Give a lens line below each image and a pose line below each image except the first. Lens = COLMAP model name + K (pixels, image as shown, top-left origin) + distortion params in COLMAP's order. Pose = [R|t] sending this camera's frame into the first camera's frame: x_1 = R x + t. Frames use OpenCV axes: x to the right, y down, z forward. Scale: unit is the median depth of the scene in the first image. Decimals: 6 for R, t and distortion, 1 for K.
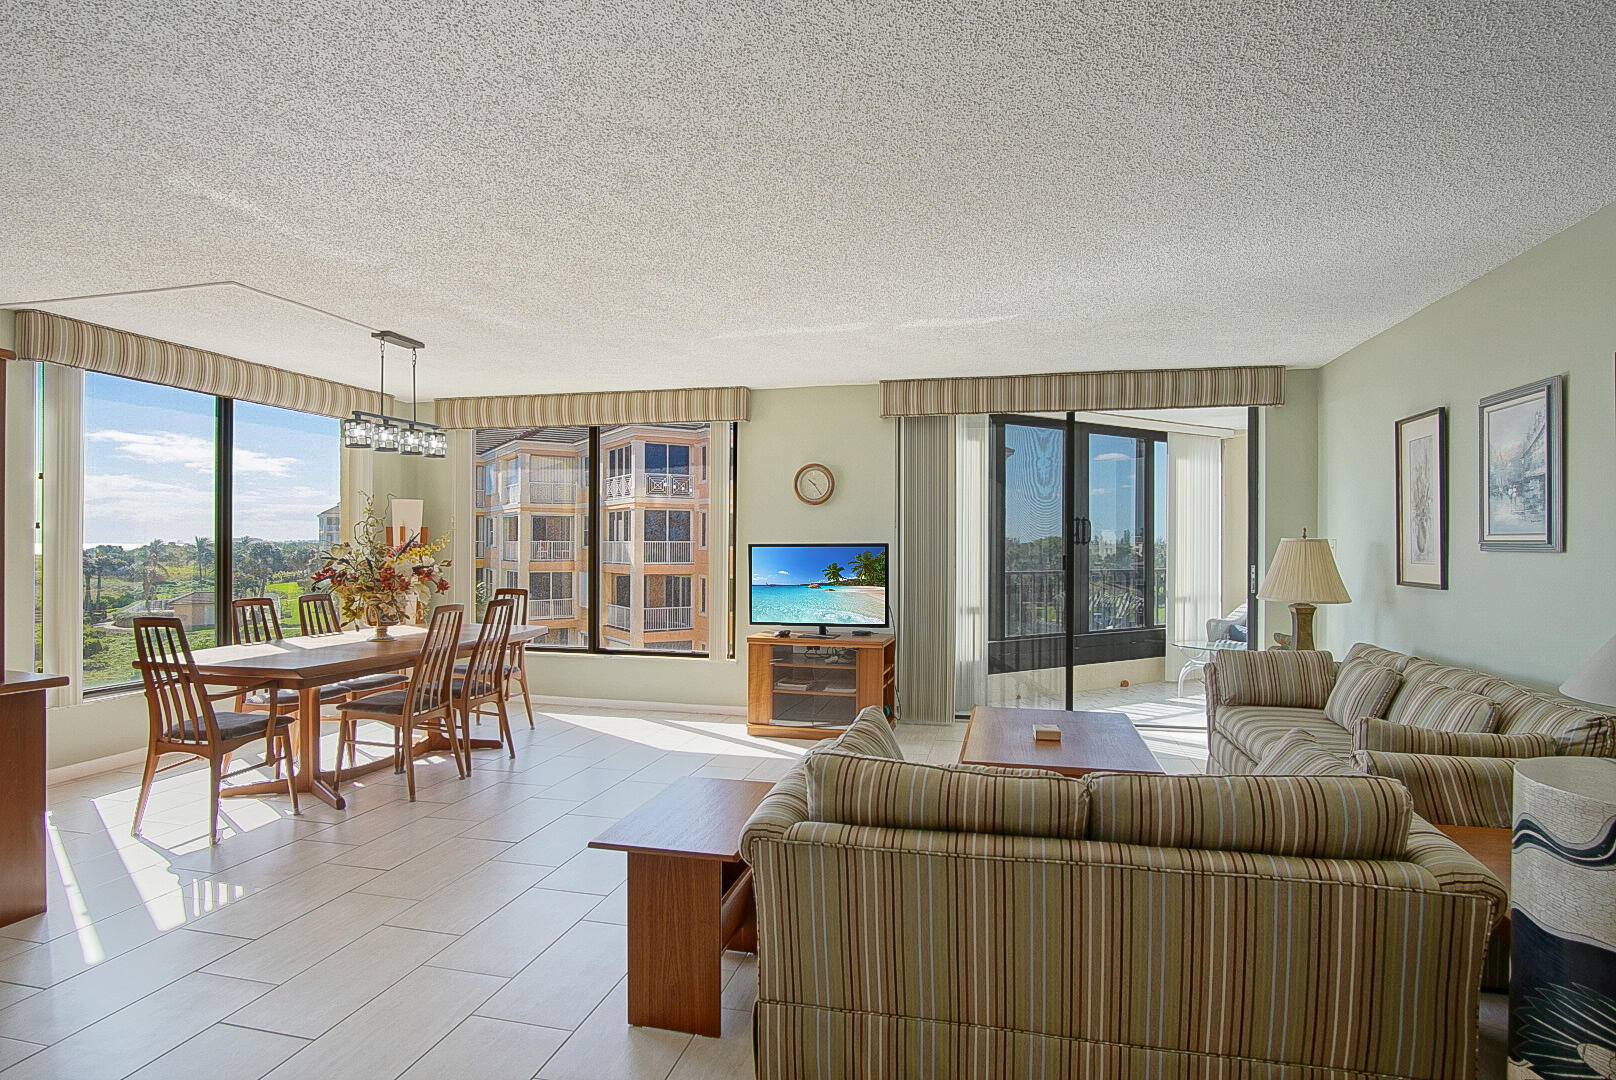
lens RADIAL K [[889.5, 0, 818.0], [0, 889.5, 547.5], [0, 0, 1]] dist [-0.024345, 0.003354]
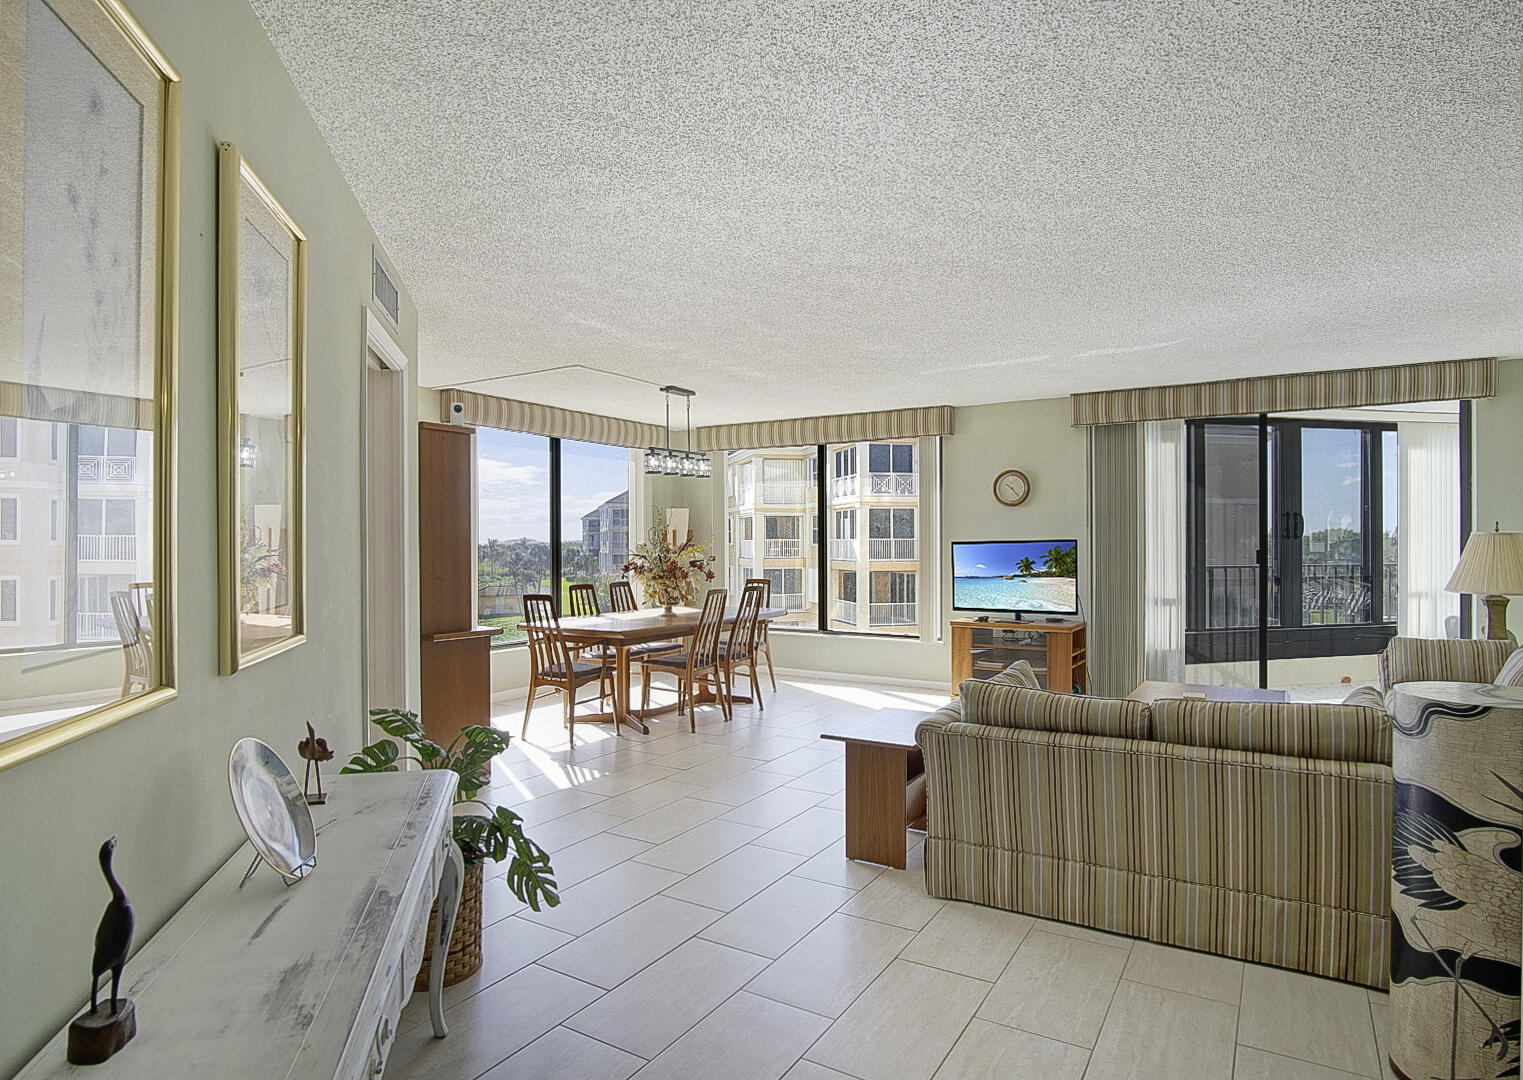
lens RADIAL K [[899.5, 0, 756.4], [0, 899.5, 547.4], [0, 0, 1]] dist [-0.007451, -0.003413]
pose [[0.949184, -0.006859, -0.314646, 0.055166], [0.007935, 0.999966, 0.002140, -0.000936], [0.314621, -0.004528, 0.949207, -0.220615]]
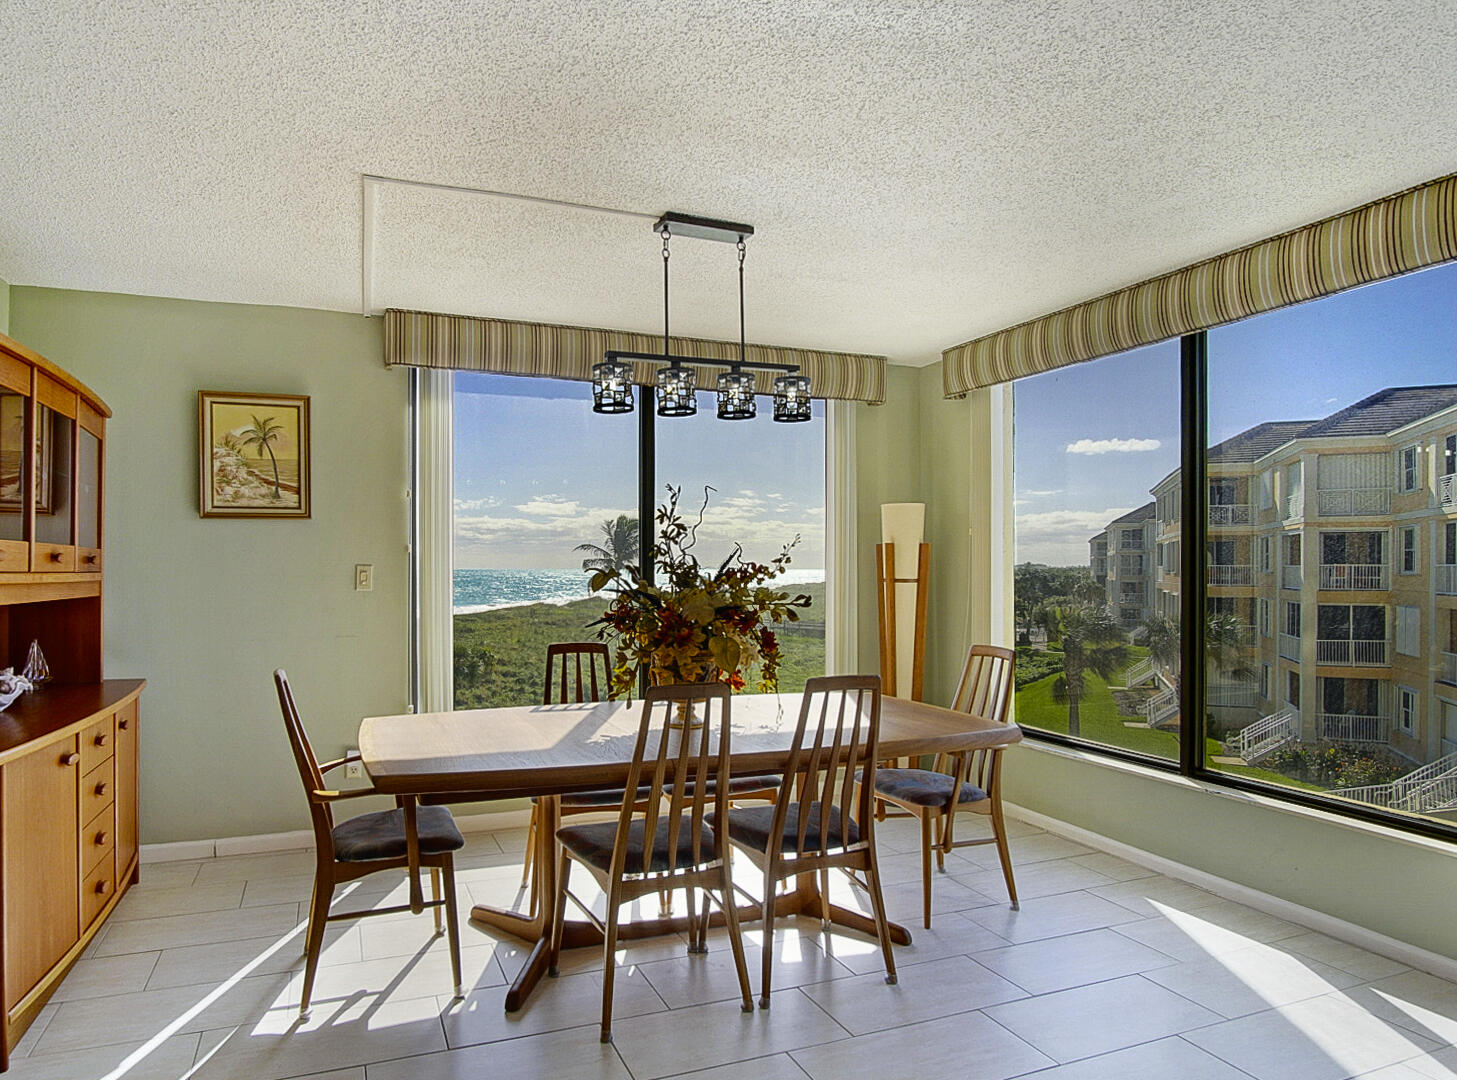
lens RADIAL K [[870.4, 0, 645.9], [0, 870.4, 574.7], [0, 0, 1]] dist [-0.031090, 0.002595]
pose [[0.530927, 0.002111, -0.847415, 0.002658], [-0.000378, 0.999997, 0.002254, -0.000583], [0.847418, -0.000877, 0.530926, 0.576242]]
